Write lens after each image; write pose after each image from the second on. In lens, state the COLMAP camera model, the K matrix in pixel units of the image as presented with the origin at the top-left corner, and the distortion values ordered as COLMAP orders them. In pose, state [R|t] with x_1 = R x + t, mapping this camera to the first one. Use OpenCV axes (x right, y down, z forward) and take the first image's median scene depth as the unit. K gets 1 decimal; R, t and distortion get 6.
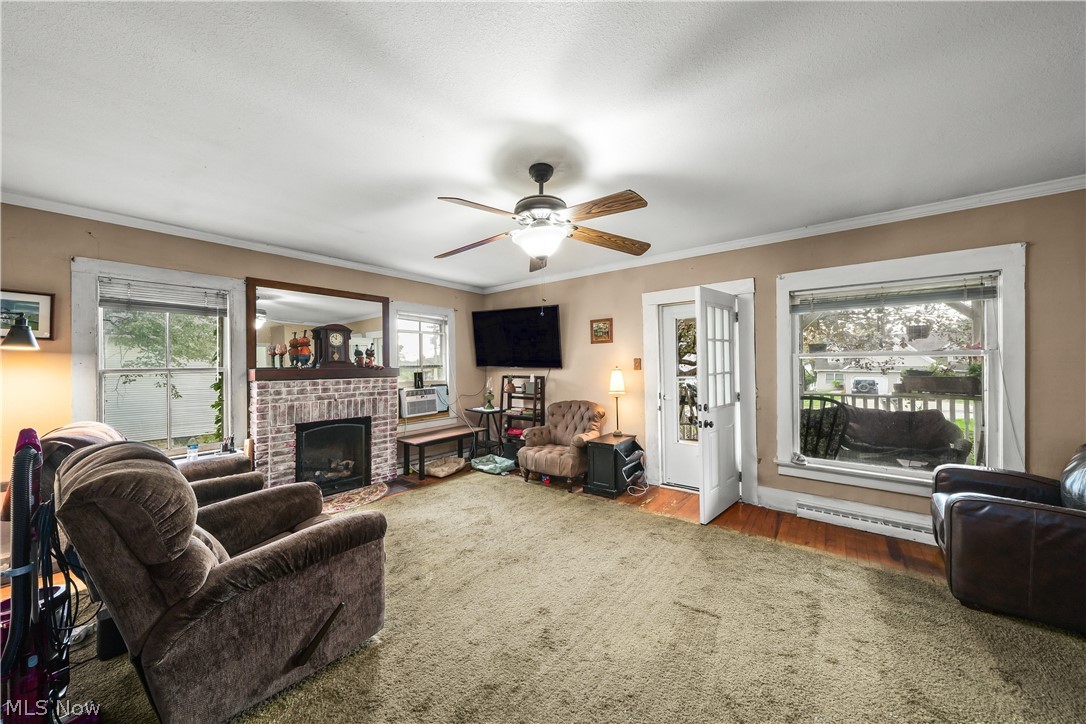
lens RADIAL K [[372.0, 0, 540.6], [0, 372.0, 363.6], [0, 0, 1]] dist [0.001587, -0.000041]
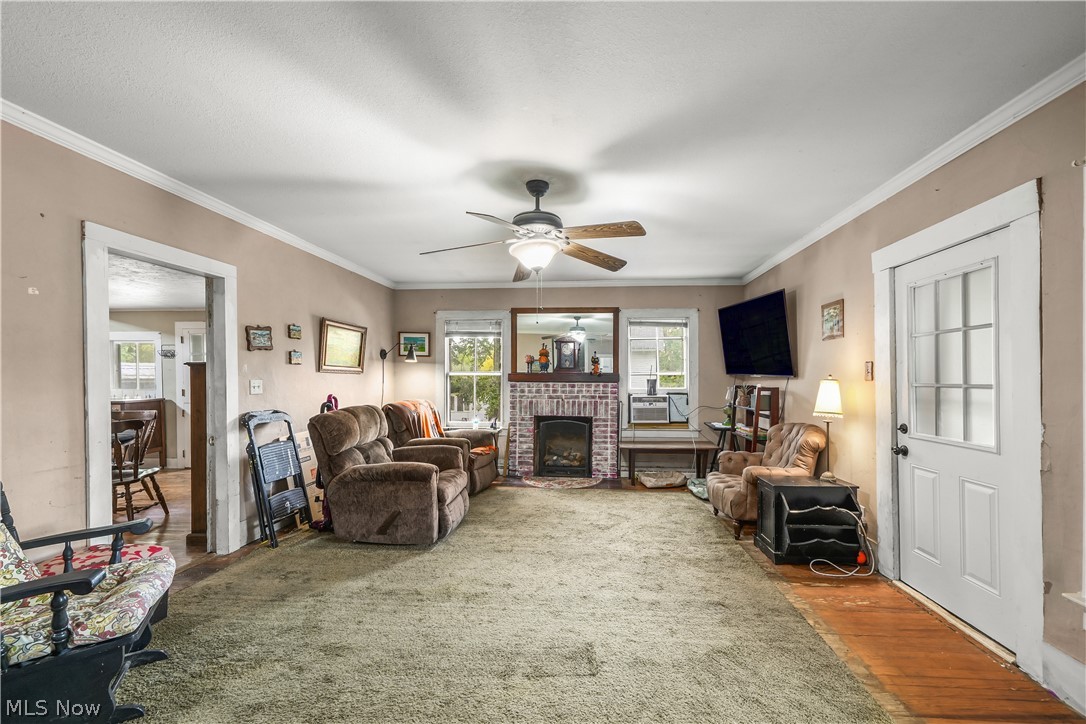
lens RADIAL K [[436.4, 0, 566.0], [0, 436.4, 379.2], [0, 0, 1]] dist [0.002441, 0.000079]
pose [[0.569273, 0.018463, -0.821941, 0.590842], [-0.005309, 0.999810, 0.018782, 0.004299], [0.822131, -0.006328, 0.569263, 0.195715]]
